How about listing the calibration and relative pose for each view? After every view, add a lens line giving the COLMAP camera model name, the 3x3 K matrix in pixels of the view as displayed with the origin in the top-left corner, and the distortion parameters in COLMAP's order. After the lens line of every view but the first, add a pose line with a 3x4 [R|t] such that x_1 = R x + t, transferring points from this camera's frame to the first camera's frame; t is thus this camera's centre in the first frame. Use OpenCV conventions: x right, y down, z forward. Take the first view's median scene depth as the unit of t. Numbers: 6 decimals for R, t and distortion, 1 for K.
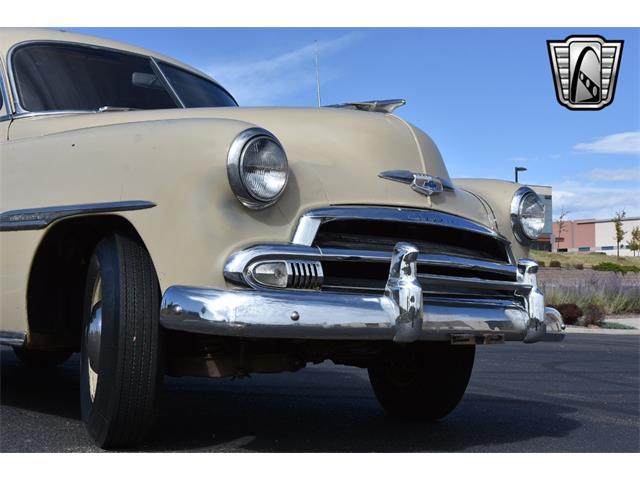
lens RADIAL K [[932.0, 0, 320.0], [0, 932.0, 240.0], [0, 0, 1]] dist [0.024372, 0.072929]
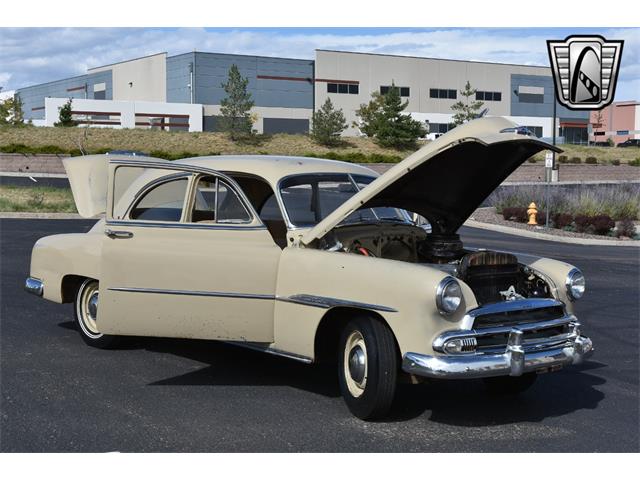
lens RADIAL K [[932.0, 0, 320.0], [0, 932.0, 240.0], [0, 0, 1]] dist [0.024372, 0.072929]
pose [[0.999377, 0.009354, -0.034022, -0.233834], [-0.005284, 0.993025, 0.117784, -0.367630], [0.034886, -0.117530, 0.992456, -0.885077]]
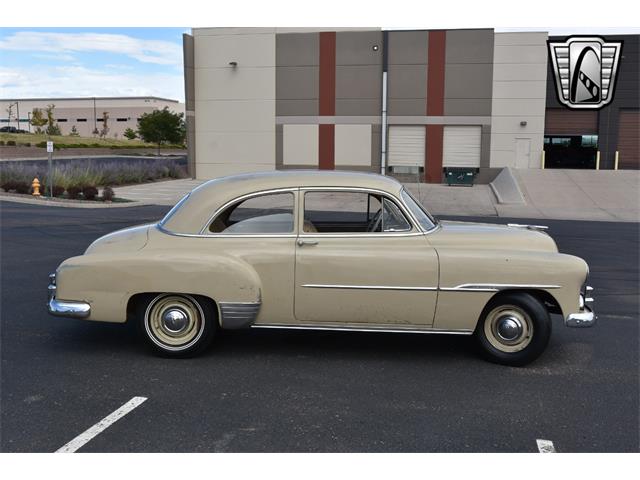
lens RADIAL K [[636.9, 0, 320.0], [0, 636.9, 240.0], [0, 0, 1]] dist [-0.059465, 0.007356]
pose [[0.749632, -0.082927, 0.656640, -1.722602], [-0.038133, 0.985060, 0.167936, -0.414341], [-0.660756, -0.150930, 0.735270, 0.036181]]
